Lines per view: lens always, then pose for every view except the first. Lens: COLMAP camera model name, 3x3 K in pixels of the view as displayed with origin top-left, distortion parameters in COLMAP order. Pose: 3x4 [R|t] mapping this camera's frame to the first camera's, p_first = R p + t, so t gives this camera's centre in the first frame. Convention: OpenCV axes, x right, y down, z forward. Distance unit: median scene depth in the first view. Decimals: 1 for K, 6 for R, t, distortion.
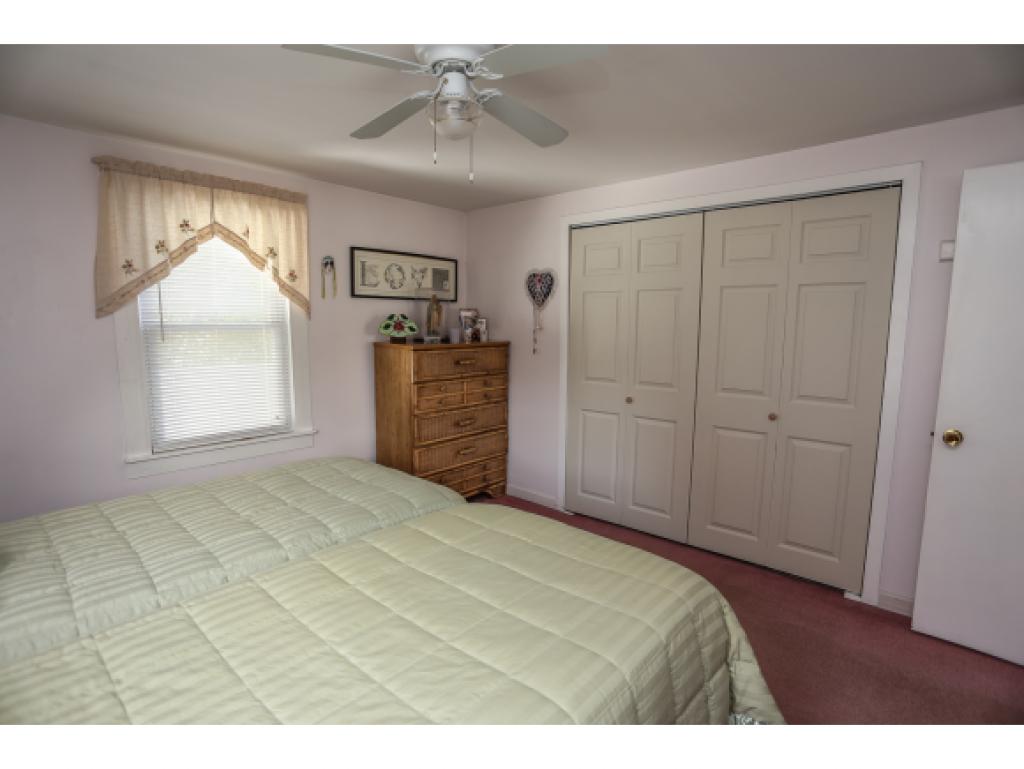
lens RADIAL K [[500.7, 0, 508.0], [0, 500.7, 386.8], [0, 0, 1]] dist [-0.082342, 0.042597]
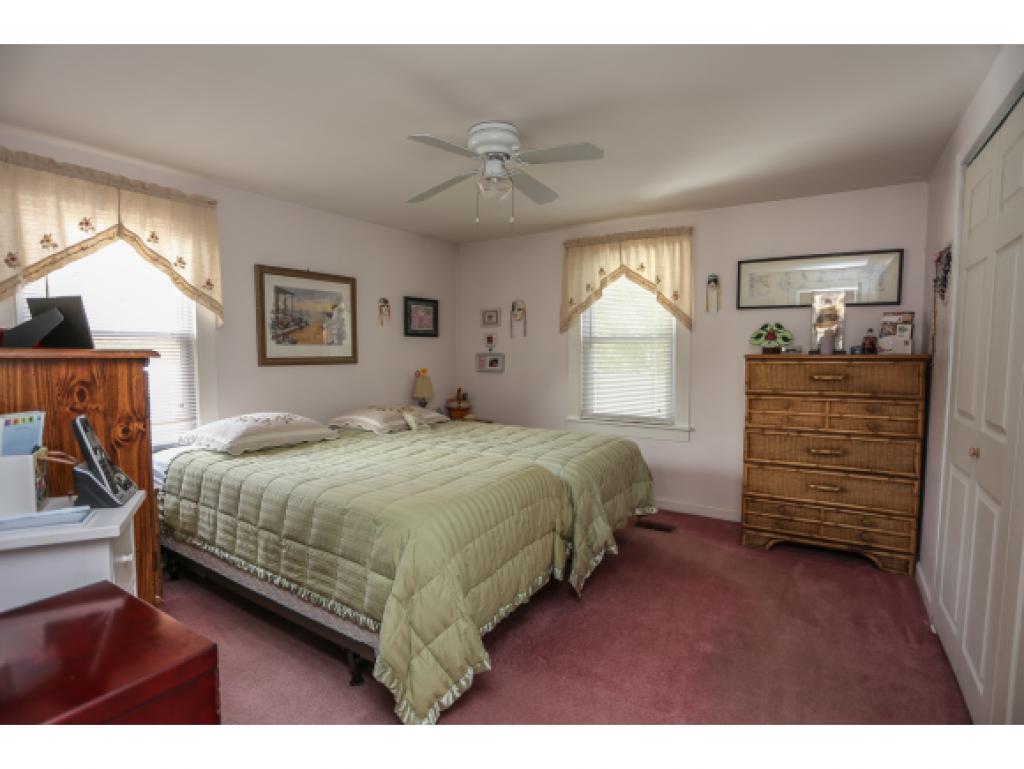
lens RADIAL K [[500.7, 0, 508.0], [0, 500.7, 386.8], [0, 0, 1]] dist [-0.082342, 0.042597]
pose [[0.170052, 0.067302, -0.983134, 0.698360], [-0.118996, 0.991767, 0.047310, -0.011513], [0.978224, 0.108944, 0.176660, 0.399264]]
